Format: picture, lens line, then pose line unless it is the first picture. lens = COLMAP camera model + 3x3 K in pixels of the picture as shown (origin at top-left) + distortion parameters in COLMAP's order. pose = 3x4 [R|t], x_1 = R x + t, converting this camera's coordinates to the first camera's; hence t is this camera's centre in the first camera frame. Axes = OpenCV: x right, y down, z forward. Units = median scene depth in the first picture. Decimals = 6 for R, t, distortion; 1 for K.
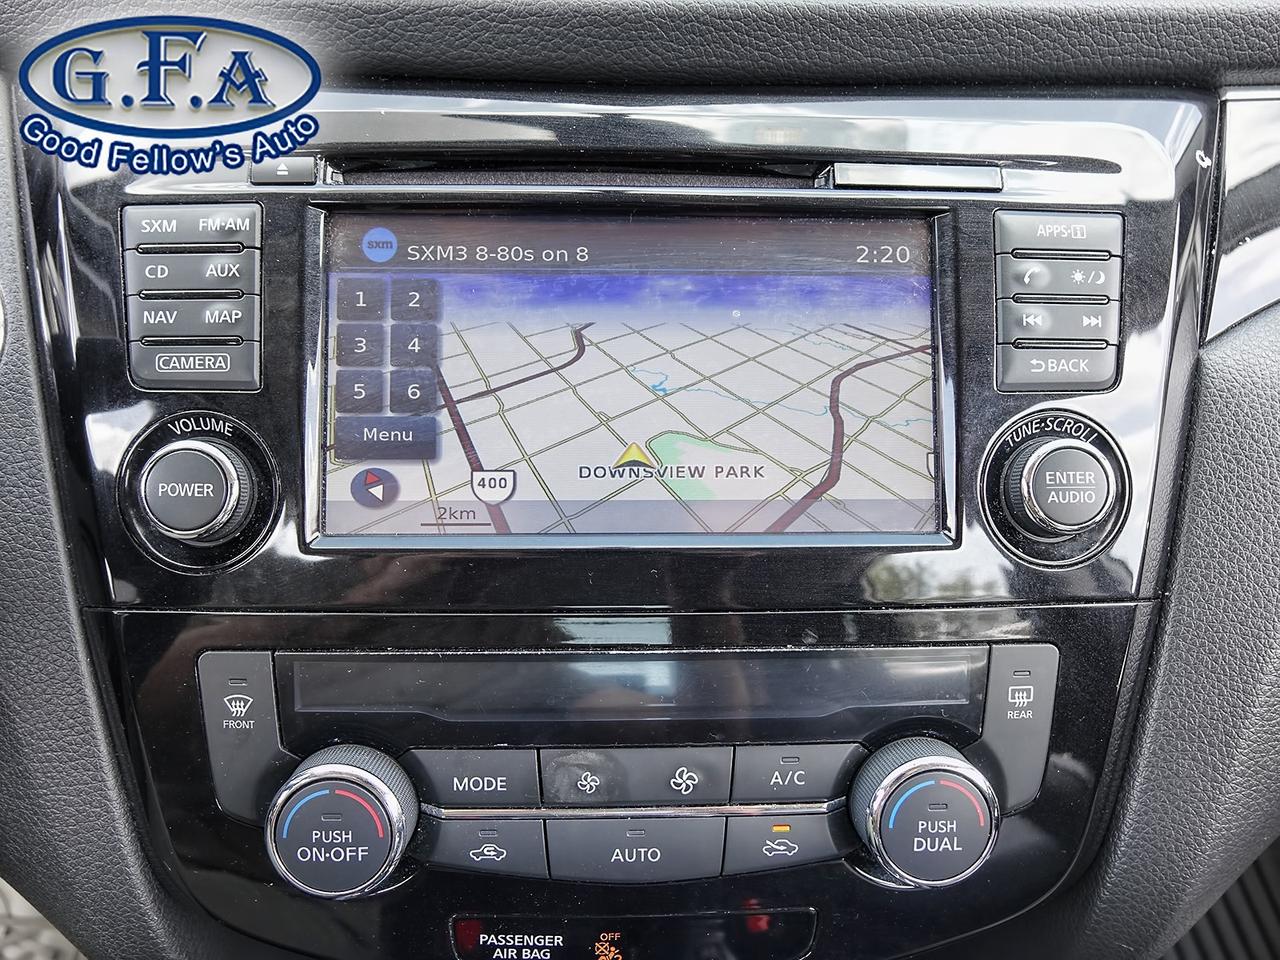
lens RADIAL K [[996.2, 0, 637.4], [0, 996.2, 481.1], [0, 0, 1]] dist [-0.000054, -0.010980]
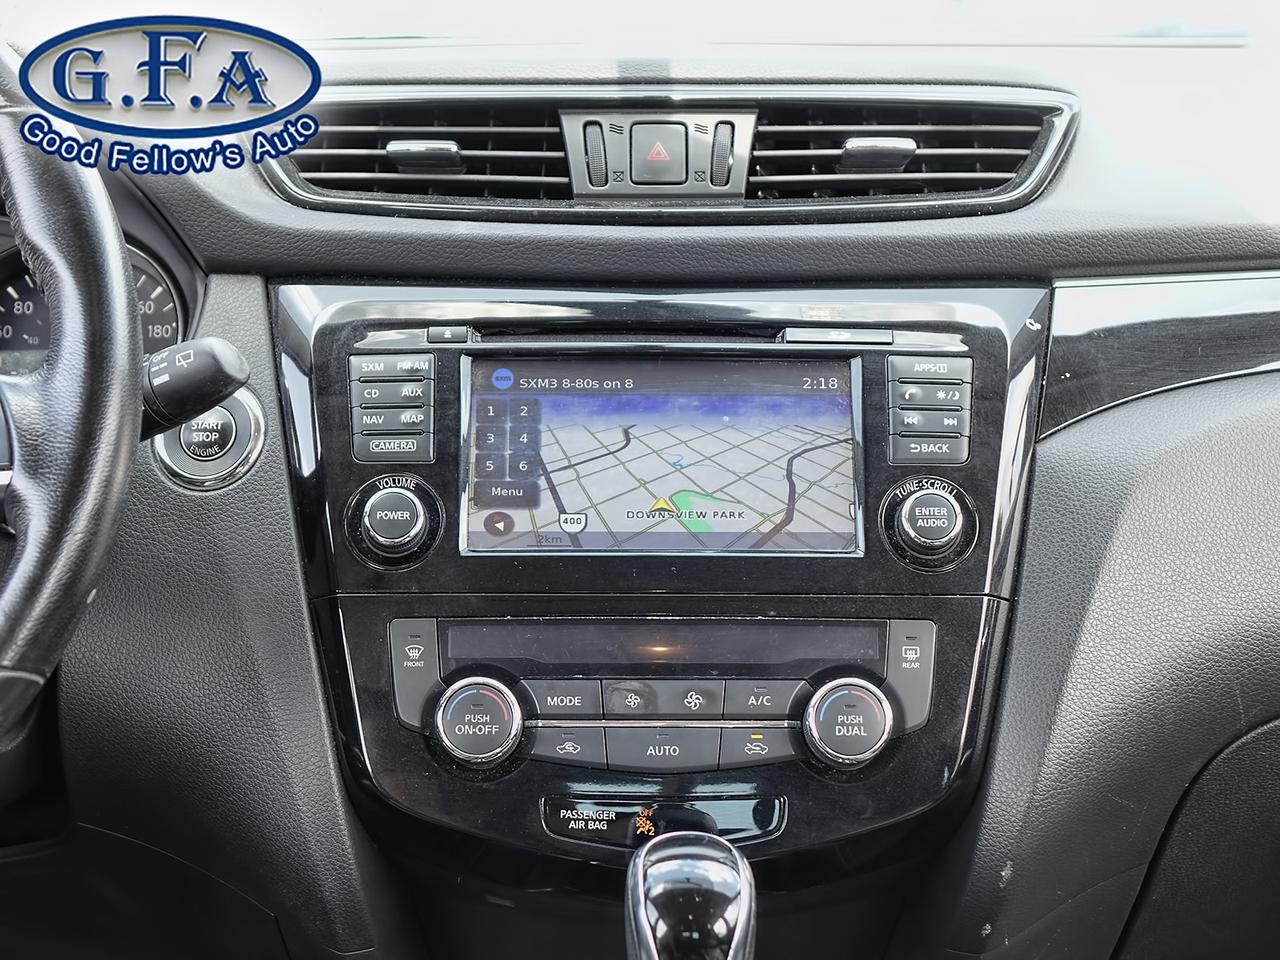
lens RADIAL K [[2253.5, 0, 632.8], [0, 2253.5, 482.5], [0, 0, 1]] dist [-0.031212, 0.000000]
pose [[0.999550, -0.005436, -0.029483, 0.056598], [-0.002275, 0.966832, -0.255403, 0.855014], [0.029893, 0.255356, 0.966385, -2.469941]]
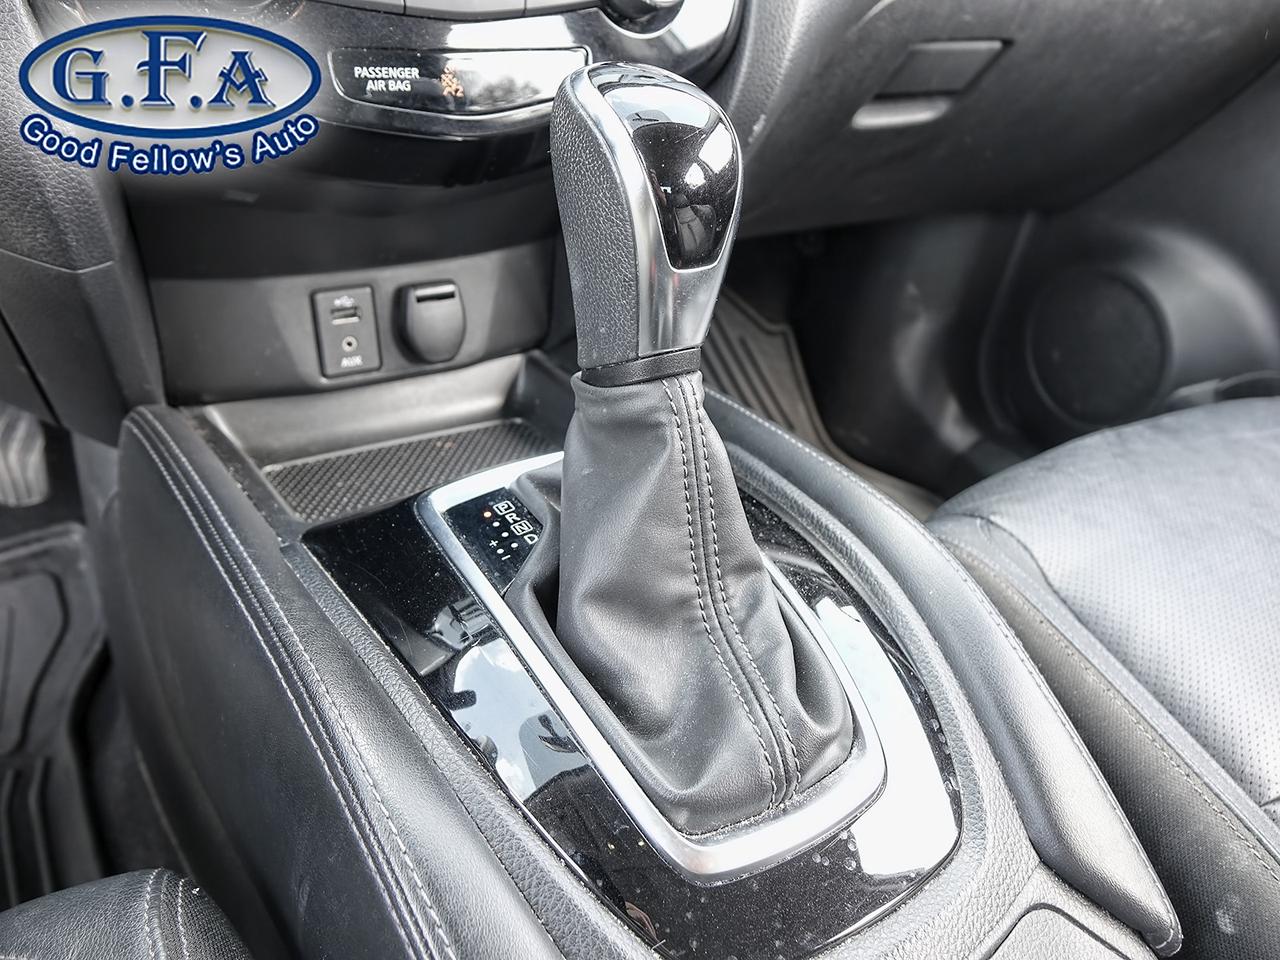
lens RADIAL K [[996.2, 0, 640.3], [0, 996.2, 481.1], [0, 0, 1]] dist [-0.000054, -0.010980]
pose [[0.861255, -0.207863, 0.463717, -0.543444], [0.120079, 0.969919, 0.211750, 0.744146], [-0.493783, -0.126688, 0.860307, -0.331974]]
